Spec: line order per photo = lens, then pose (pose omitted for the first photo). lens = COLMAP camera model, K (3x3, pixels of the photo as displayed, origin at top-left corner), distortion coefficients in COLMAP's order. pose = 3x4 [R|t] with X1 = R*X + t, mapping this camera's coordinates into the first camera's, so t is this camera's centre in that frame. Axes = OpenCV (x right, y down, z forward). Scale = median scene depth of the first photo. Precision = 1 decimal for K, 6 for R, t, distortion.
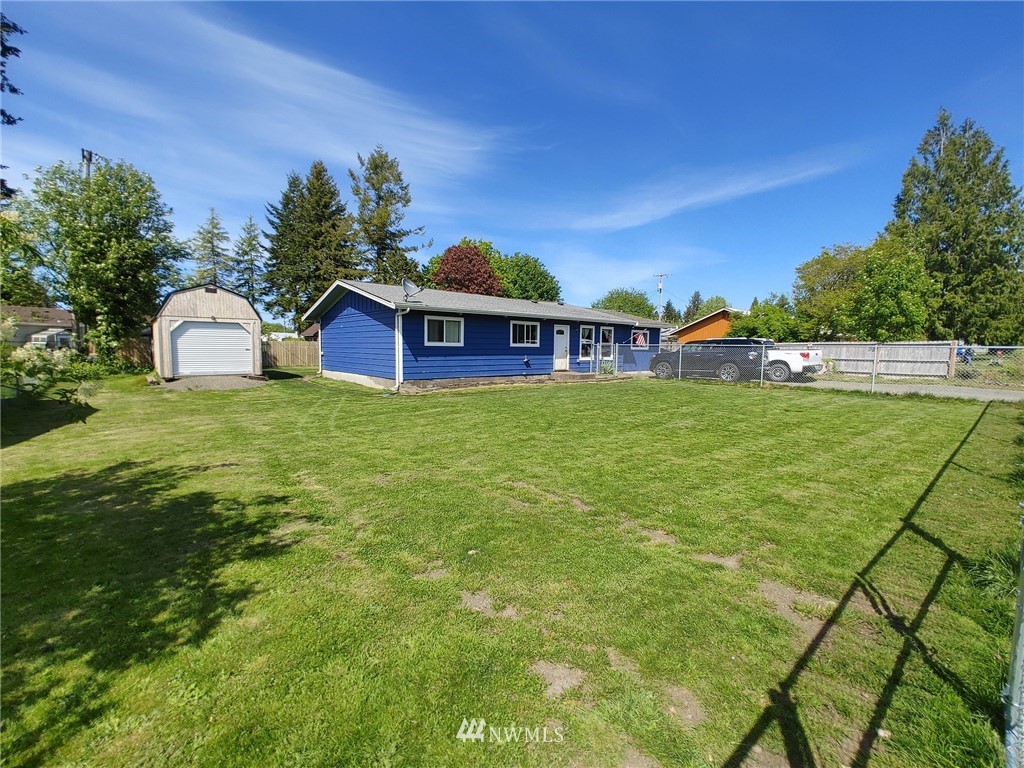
lens RADIAL K [[444.1, 0, 507.4], [0, 444.1, 381.3], [0, 0, 1]] dist [0.000413, 0.006575]
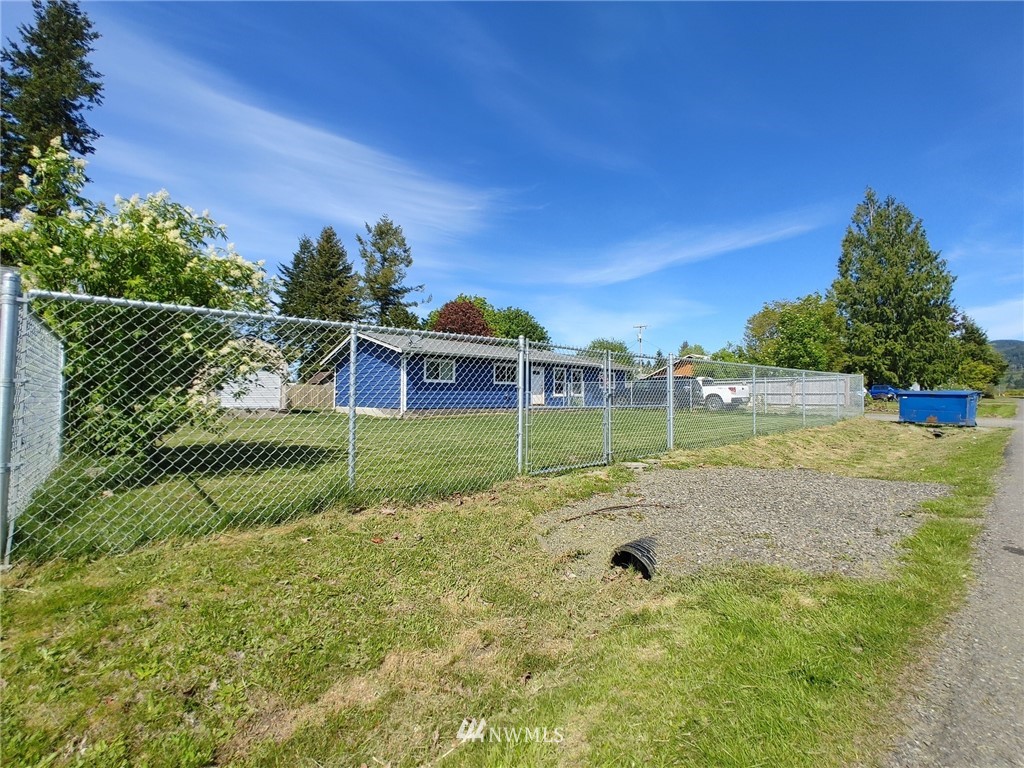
lens RADIAL K [[447.0, 0, 514.0], [0, 447.0, 379.4], [0, 0, 1]] dist [0.004070, 0.000606]
pose [[0.999801, -0.006934, 0.018699, 0.029307], [0.009085, 0.993032, -0.117491, 0.040925], [-0.017754, 0.117637, 0.992898, -0.170395]]
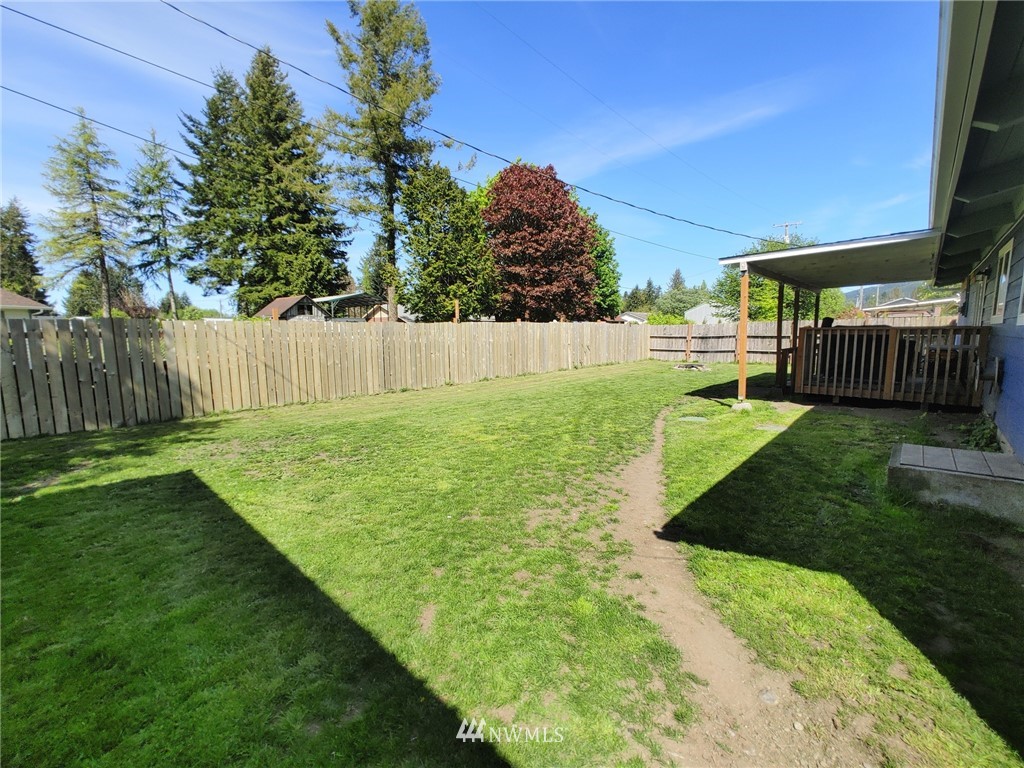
lens RADIAL K [[440.4, 0, 513.7], [0, 440.4, 379.9], [0, 0, 1]] dist [0.009702, 0.000596]
pose [[0.992453, -0.036074, 0.117203, -0.410100], [0.032218, 0.998881, 0.034633, -0.062860], [-0.118321, -0.030596, 0.992504, 0.785887]]
